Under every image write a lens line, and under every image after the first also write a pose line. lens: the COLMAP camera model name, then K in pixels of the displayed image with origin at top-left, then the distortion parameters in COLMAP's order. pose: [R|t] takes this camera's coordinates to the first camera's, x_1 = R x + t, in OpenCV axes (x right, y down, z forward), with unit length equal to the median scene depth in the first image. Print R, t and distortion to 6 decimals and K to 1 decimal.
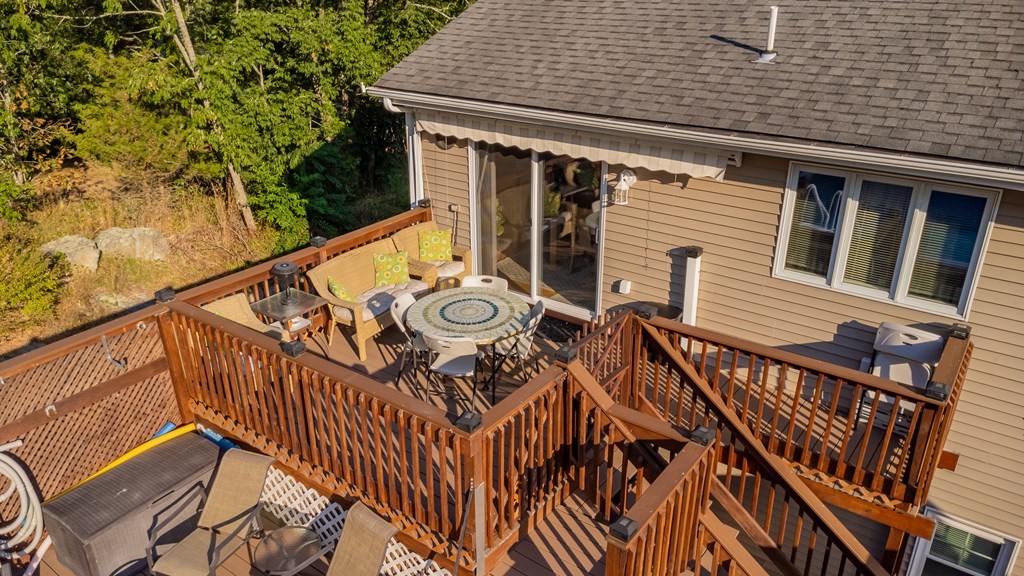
lens RADIAL K [[720.7, 0, 512.0], [0, 720.7, 288.0], [0, 0, 1]] dist [0.005183, -0.002849]
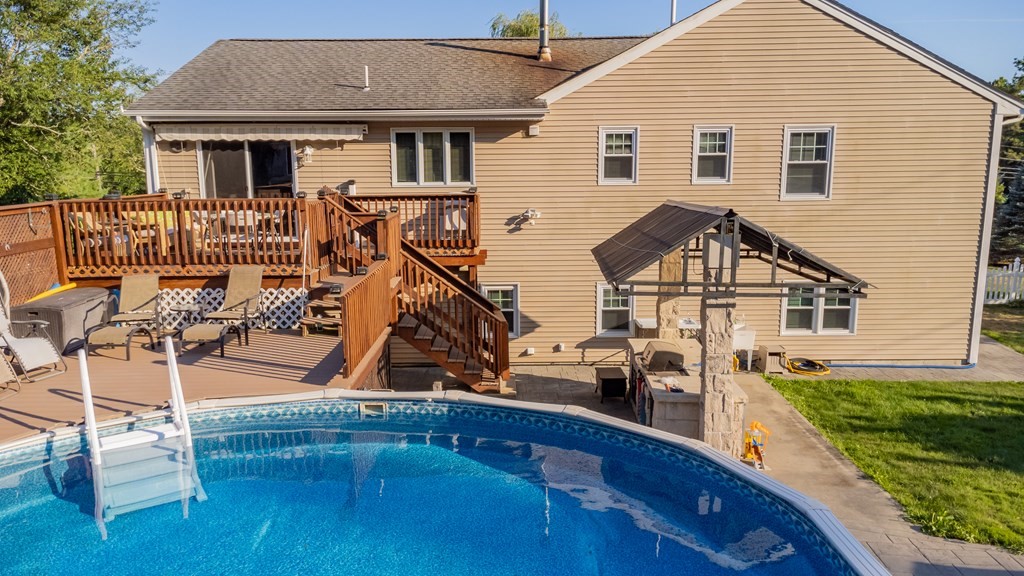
lens RADIAL K [[720.7, 0, 512.0], [0, 720.7, 288.0], [0, 0, 1]] dist [0.005183, -0.002849]
pose [[0.787275, -0.094829, 0.609266, -0.607975], [0.249505, 0.952588, -0.174137, 0.655899], [-0.563866, 0.289109, 0.773609, -0.653623]]
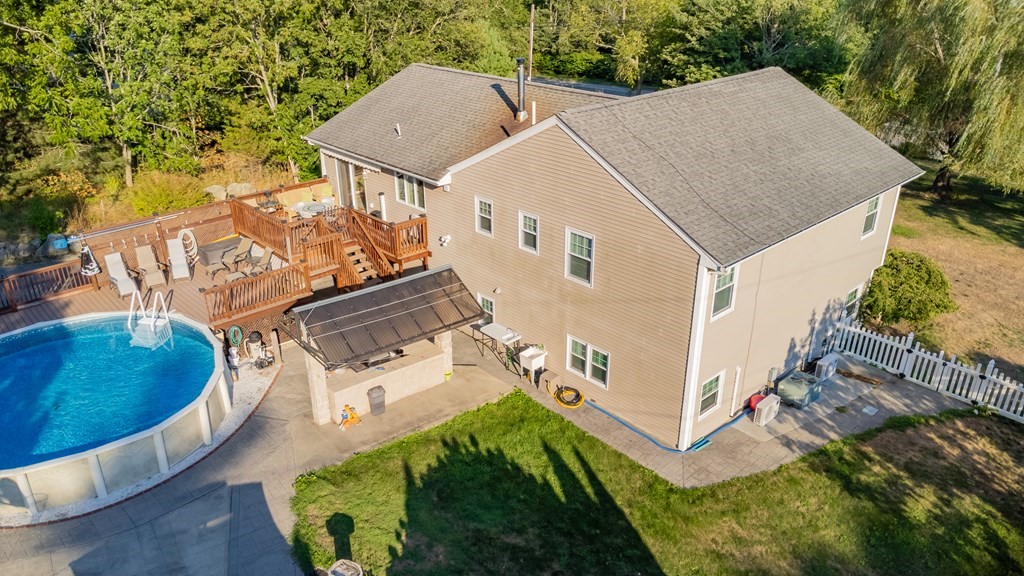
lens RADIAL K [[720.7, 0, 512.0], [0, 720.7, 288.0], [0, 0, 1]] dist [0.005183, -0.002849]
pose [[0.981995, 0.081413, -0.170462, 1.401928], [-0.079973, 0.996679, 0.015309, 0.275054], [0.171143, -0.001401, 0.985245, -2.100798]]
